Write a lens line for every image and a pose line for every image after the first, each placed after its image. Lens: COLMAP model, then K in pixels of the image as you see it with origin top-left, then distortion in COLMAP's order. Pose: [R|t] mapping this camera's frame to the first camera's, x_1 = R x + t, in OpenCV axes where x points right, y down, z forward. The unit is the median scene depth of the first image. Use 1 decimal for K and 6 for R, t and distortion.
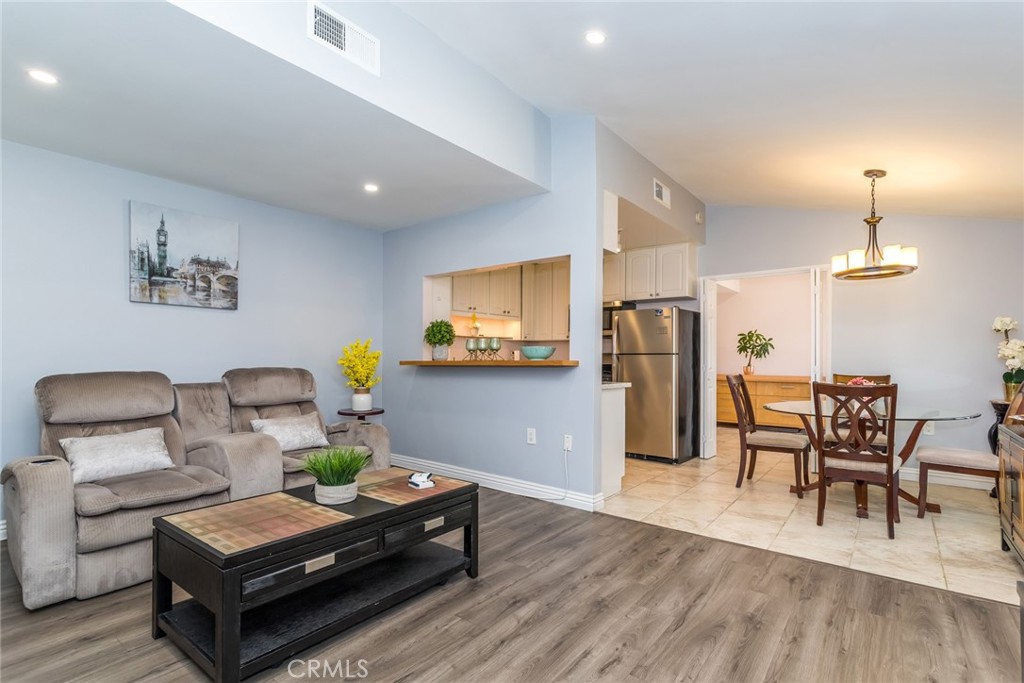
lens RADIAL K [[488.7, 0, 509.1], [0, 488.7, 356.9], [0, 0, 1]] dist [0.000239, -0.000101]
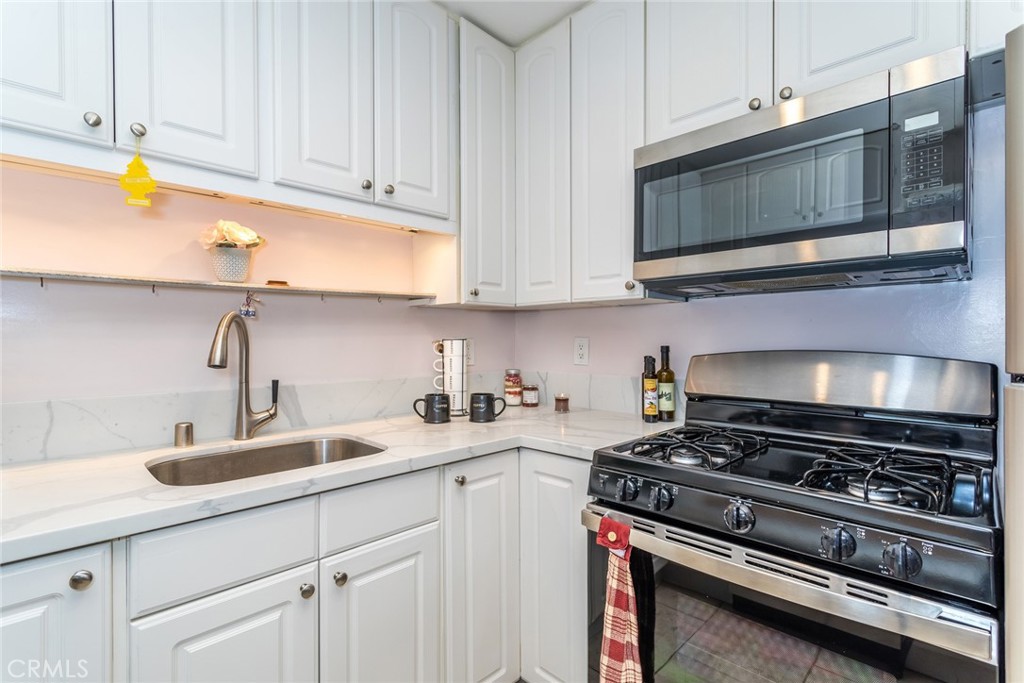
lens RADIAL K [[487.1, 0, 512.0], [0, 487.1, 341.5], [0, 0, 1]] dist [0.013787, 0.000246]
pose [[0.992632, -0.004960, -0.121064, 0.158763], [0.006111, 0.999940, 0.009134, -0.027094], [0.121012, -0.009807, 0.992603, 1.318225]]
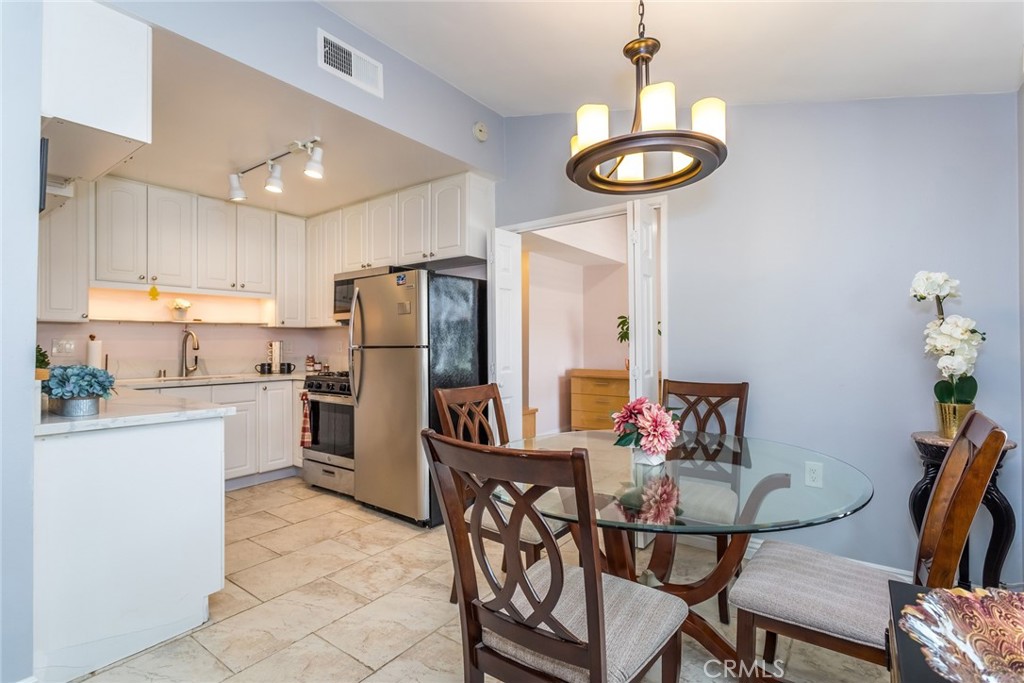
lens RADIAL K [[474.2, 0, 512.0], [0, 474.2, 341.5], [0, 0, 1]] dist [0.000169, -0.000014]
pose [[0.999228, -0.009455, 0.038142, 0.603061], [0.009628, 0.999944, -0.004339, -0.012883], [-0.038099, 0.004703, 0.999263, 0.570390]]
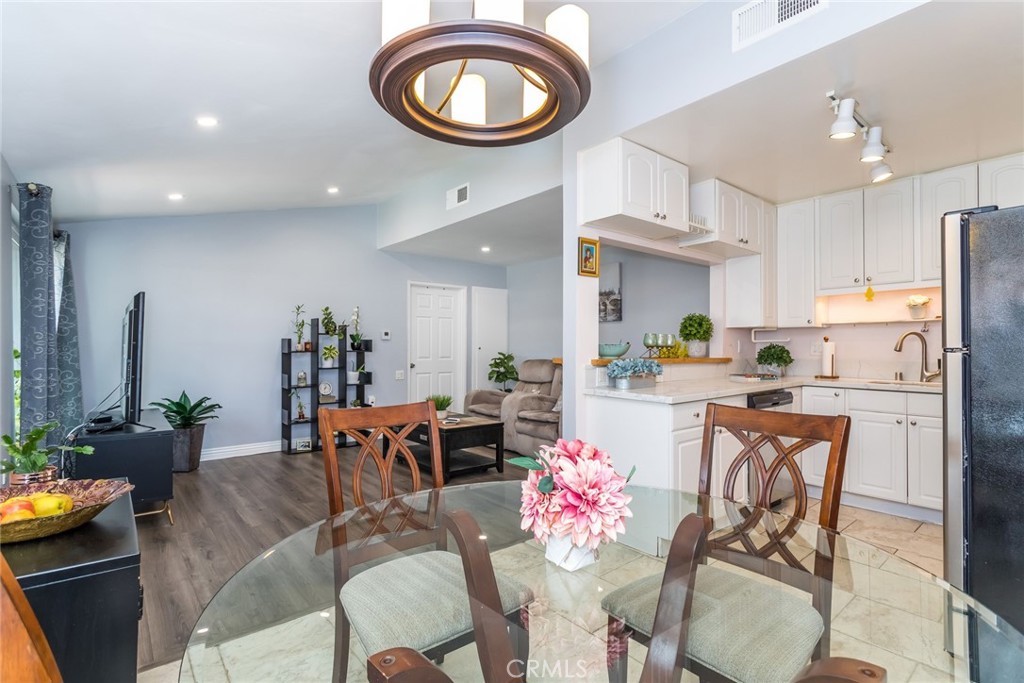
lens RADIAL K [[483.9, 0, 512.0], [0, 483.9, 341.5], [0, 0, 1]] dist [-0.001270, 0.000499]
pose [[-0.207711, -0.015816, -0.978062, 1.037577], [-0.000448, 0.999871, -0.016074, -0.010272], [0.978190, -0.002901, -0.207691, 1.074764]]
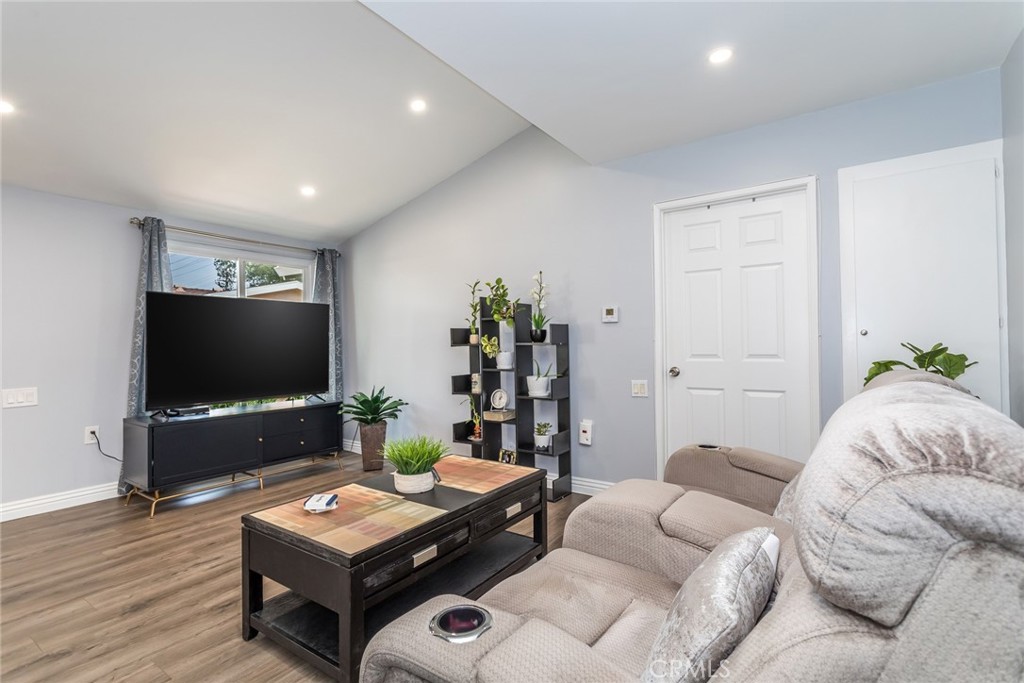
lens RADIAL K [[481.0, 0, 512.1], [0, 481.0, 339.5], [0, 0, 1]] dist [0.001437, 0.000477]
pose [[-0.997830, 0.008125, -0.065346, -0.296109], [0.009135, 0.999843, -0.015182, 0.001732], [0.065213, -0.015746, -0.997747, 1.212172]]
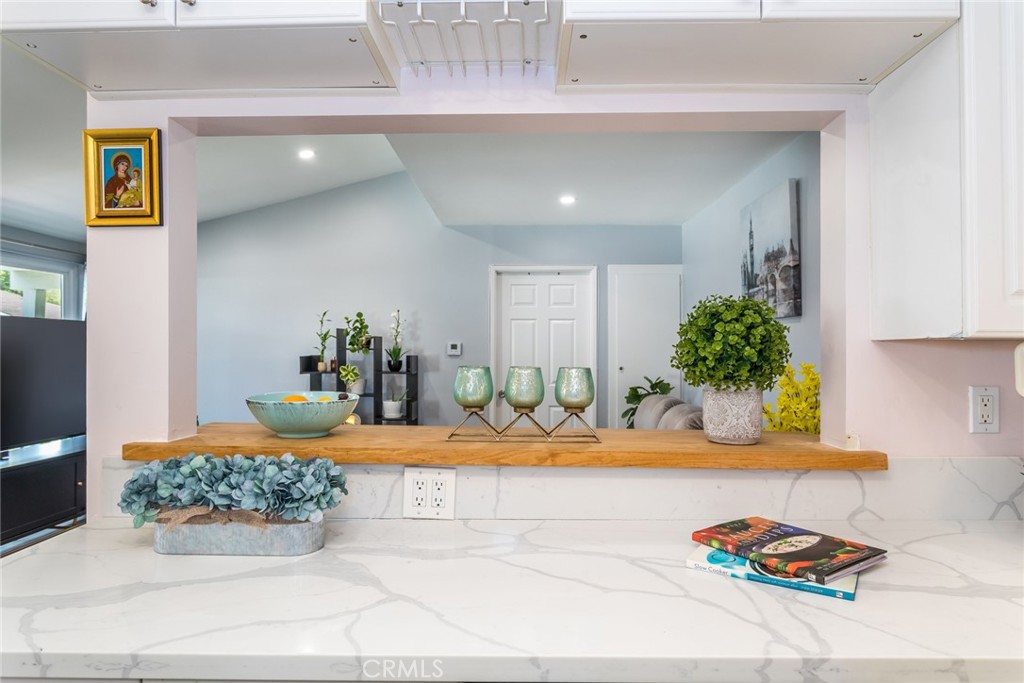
lens RADIAL K [[588.6, 0, 512.2], [0, 588.6, 338.9], [0, 0, 1]] dist [-0.002646, -0.000627]
pose [[-0.797033, -0.015112, -0.603747, 0.202414], [-0.003818, 0.999793, -0.019985, -0.055943], [0.603924, -0.013624, -0.796926, 1.509191]]
